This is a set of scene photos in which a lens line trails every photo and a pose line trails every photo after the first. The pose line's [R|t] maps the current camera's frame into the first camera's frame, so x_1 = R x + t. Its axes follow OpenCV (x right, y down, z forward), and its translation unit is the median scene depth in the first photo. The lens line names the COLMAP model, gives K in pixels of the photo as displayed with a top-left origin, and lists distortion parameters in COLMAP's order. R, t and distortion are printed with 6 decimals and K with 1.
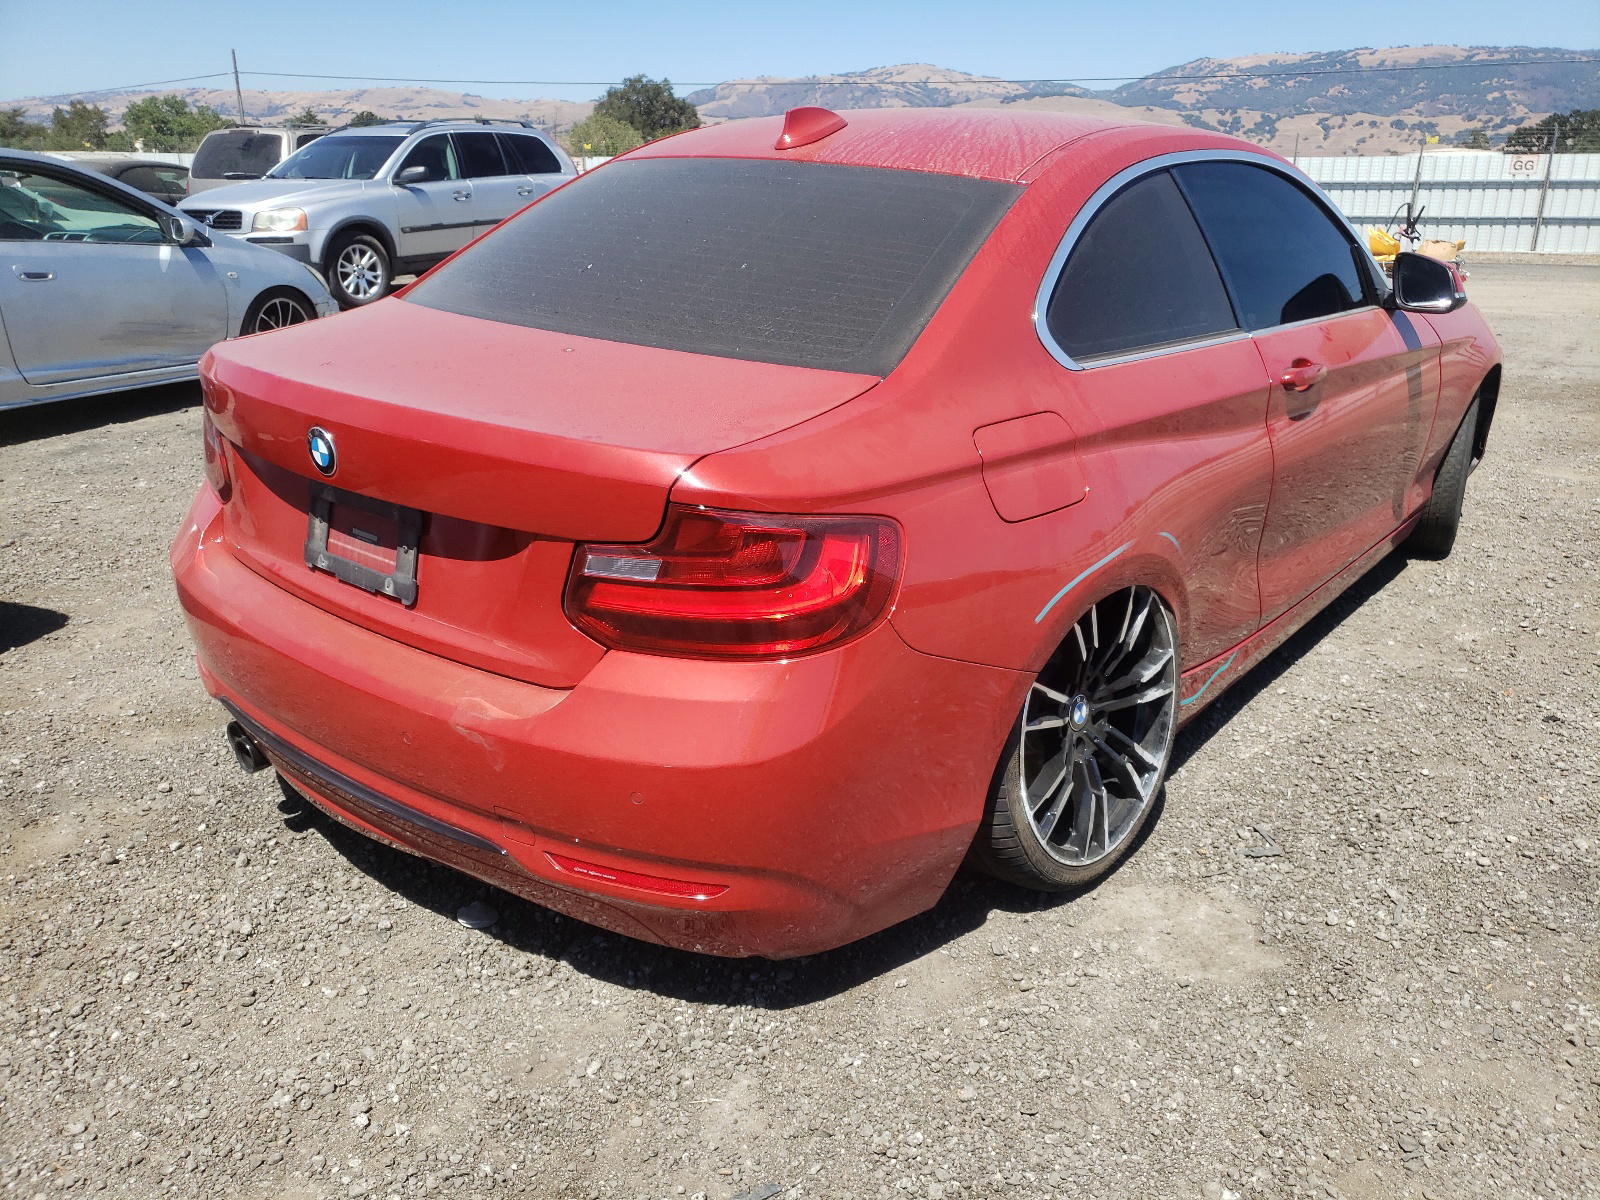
lens RADIAL K [[1205.1, 0, 805.9], [0, 1205.1, 603.3], [0, 0, 1]] dist [0.018812, -0.003884]
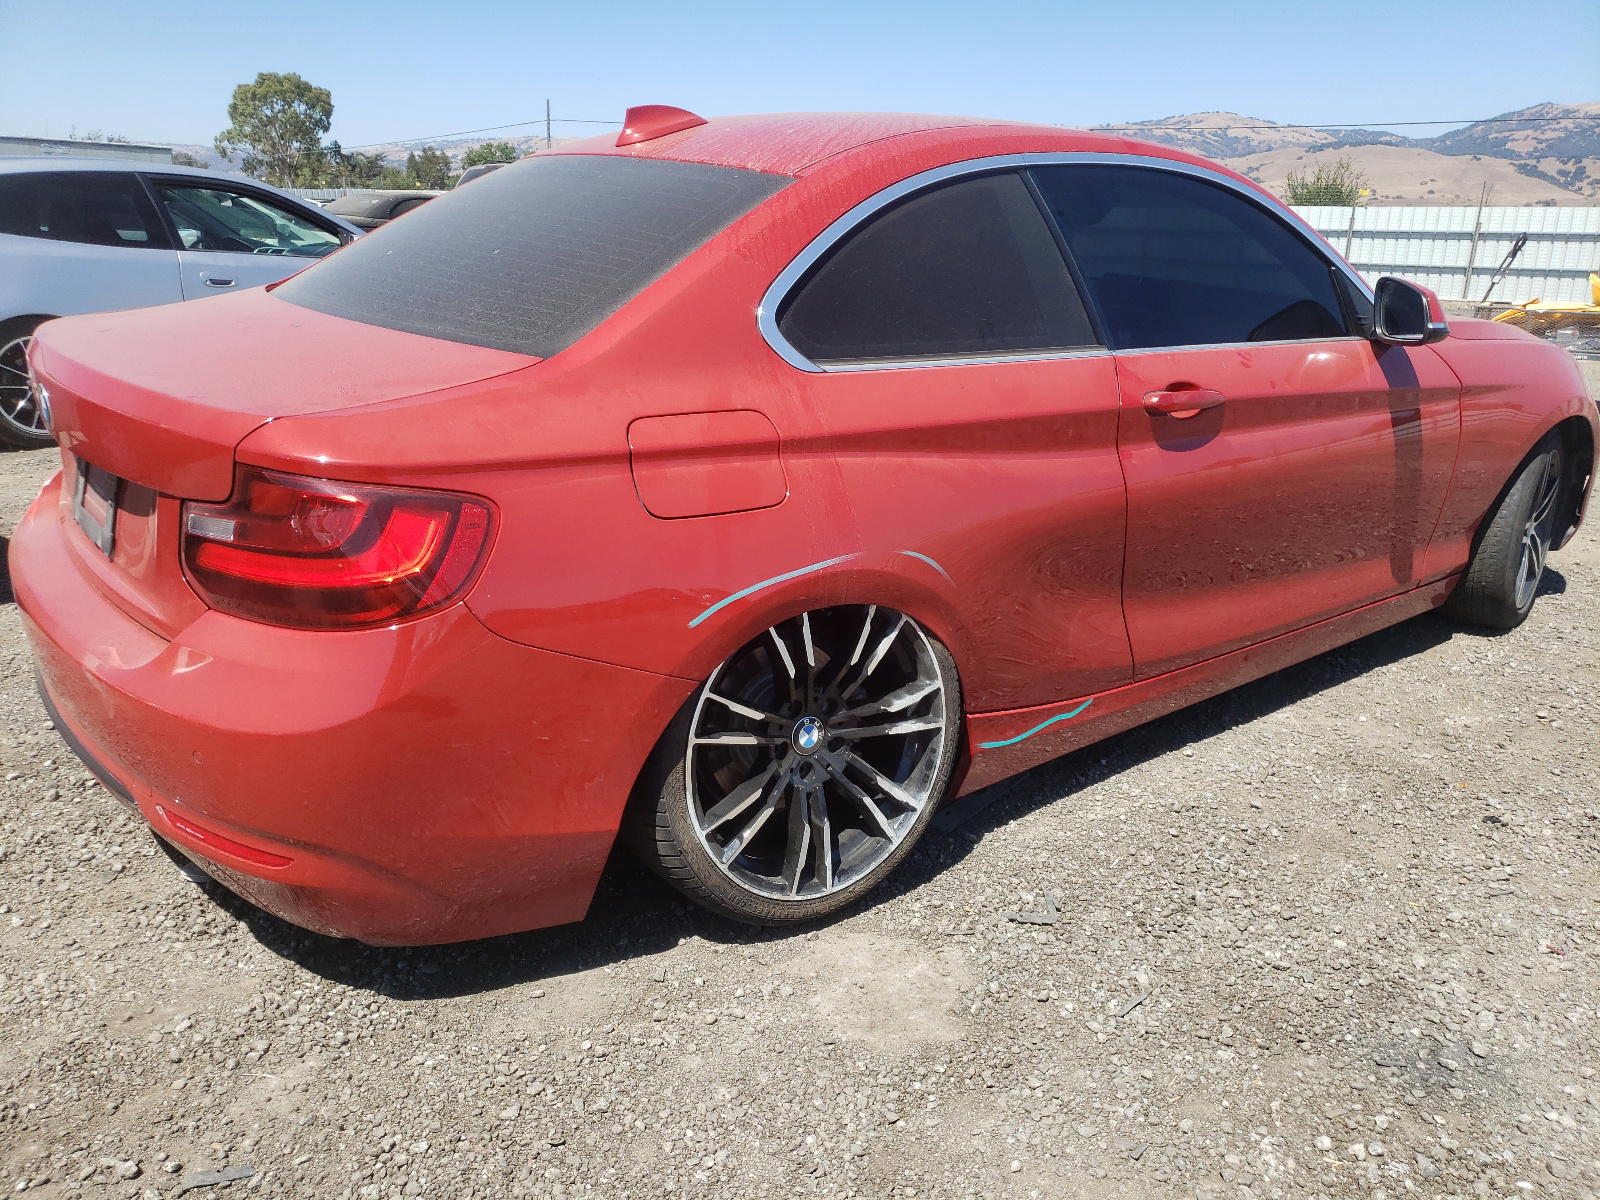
lens RADIAL K [[1205.1, 0, 802.6], [0, 1205.1, 591.7], [0, 0, 1]] dist [0.018812, -0.003884]
pose [[0.974817, 0.081022, -0.207767, 0.402854], [-0.089716, 0.995429, -0.032755, 0.010277], [0.204163, 0.050570, 0.977630, 0.083538]]
